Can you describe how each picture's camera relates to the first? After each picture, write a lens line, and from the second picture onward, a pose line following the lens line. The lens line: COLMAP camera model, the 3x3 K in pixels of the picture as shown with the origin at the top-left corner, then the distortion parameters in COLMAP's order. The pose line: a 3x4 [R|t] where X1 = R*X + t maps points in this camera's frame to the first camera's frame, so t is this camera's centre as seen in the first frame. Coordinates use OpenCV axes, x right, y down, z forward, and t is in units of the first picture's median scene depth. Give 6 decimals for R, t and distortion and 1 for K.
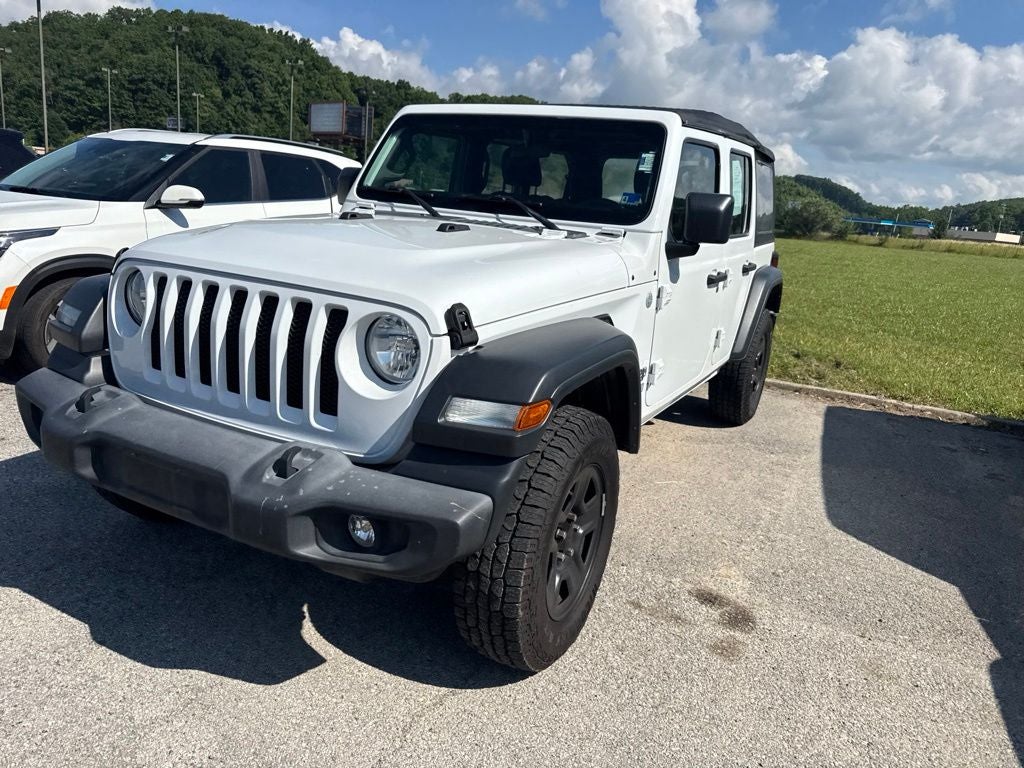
lens RADIAL K [[728.2, 0, 518.6], [0, 728.2, 373.6], [0, 0, 1]] dist [0.006843, -0.009083]
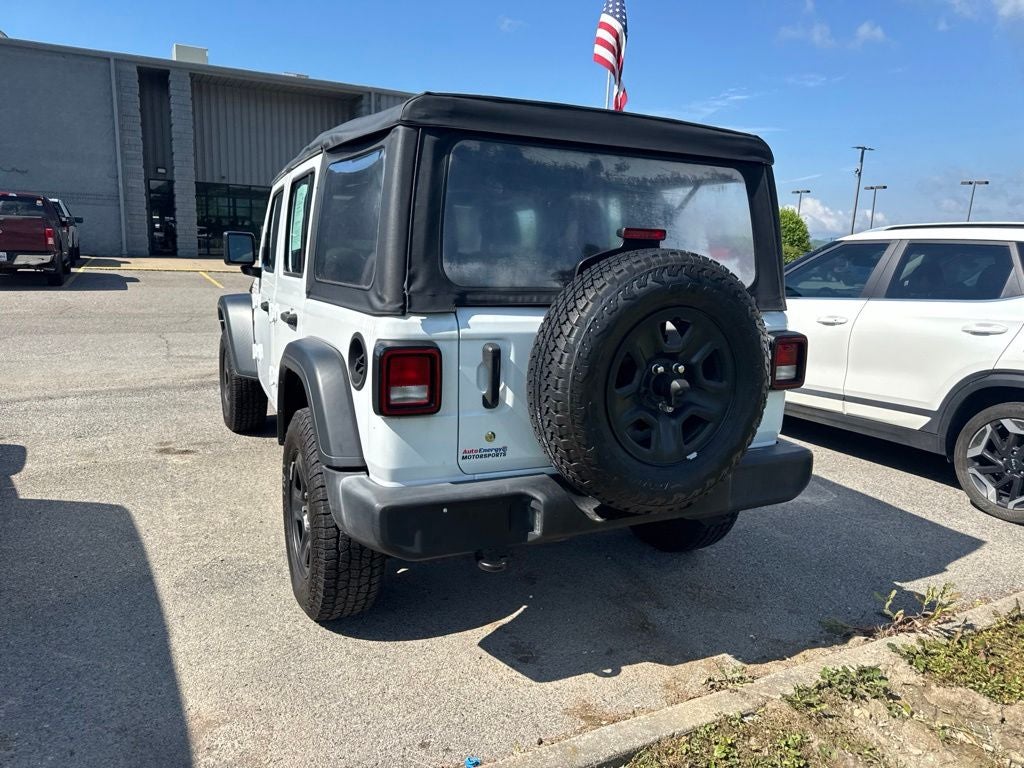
lens RADIAL K [[728.2, 0, 512.8], [0, 728.2, 393.1], [0, 0, 1]] dist [0.006843, -0.009083]
pose [[-0.586741, 0.057352, -0.807741, 0.587707], [-0.273645, 0.924766, 0.264436, -0.249216], [0.762137, 0.376190, -0.526904, 1.195427]]
